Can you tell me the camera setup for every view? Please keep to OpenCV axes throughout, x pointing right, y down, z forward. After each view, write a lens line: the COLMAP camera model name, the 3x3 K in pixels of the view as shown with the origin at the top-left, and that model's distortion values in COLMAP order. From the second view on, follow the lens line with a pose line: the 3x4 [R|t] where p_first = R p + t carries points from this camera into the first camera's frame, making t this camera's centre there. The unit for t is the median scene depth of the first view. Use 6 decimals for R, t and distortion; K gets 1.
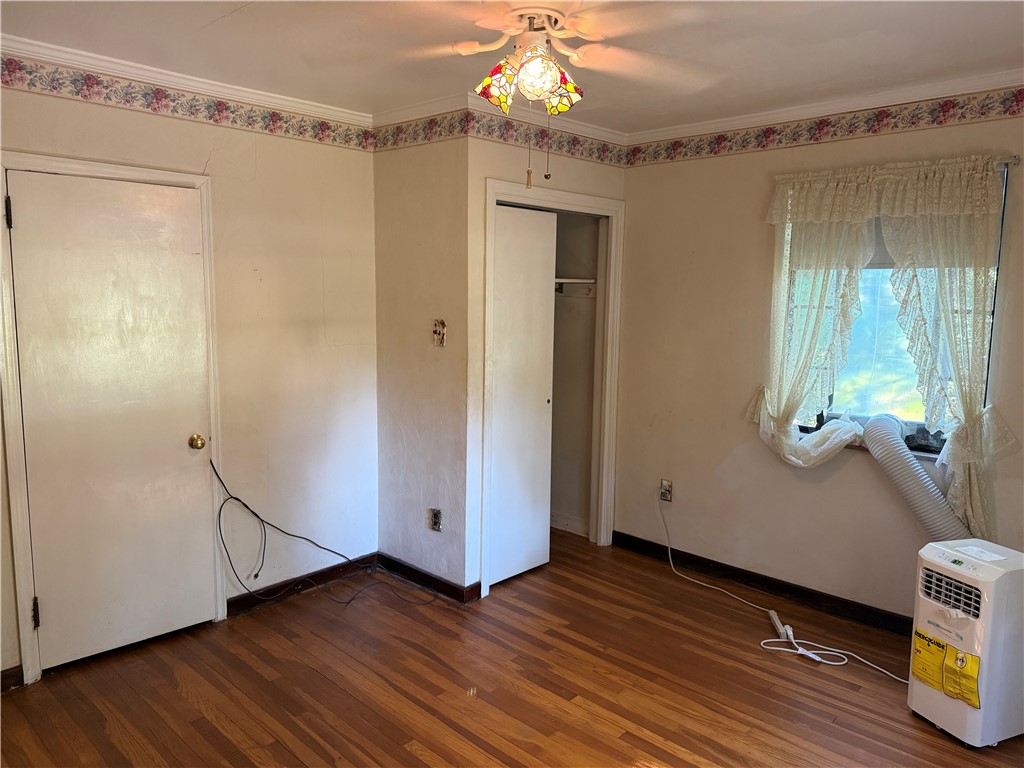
lens RADIAL K [[729.7, 0, 512.0], [0, 729.7, 384.0], [0, 0, 1]] dist [0.005184, 0.001956]
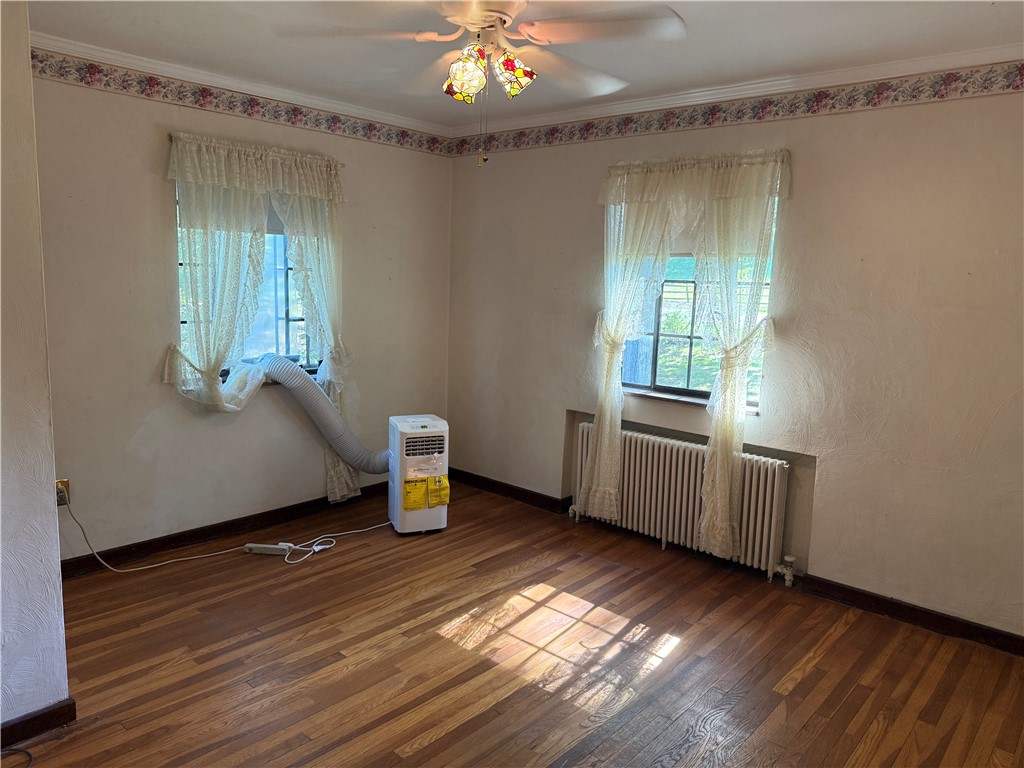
lens RADIAL K [[724.3, 0, 512.0], [0, 724.3, 384.0], [0, 0, 1]] dist [0.089425, -0.112778]
pose [[-0.034910, -0.167832, 0.985197, -0.783331], [0.094185, 0.980858, 0.170430, -0.085295], [-0.994942, 0.098741, -0.018435, 0.668327]]
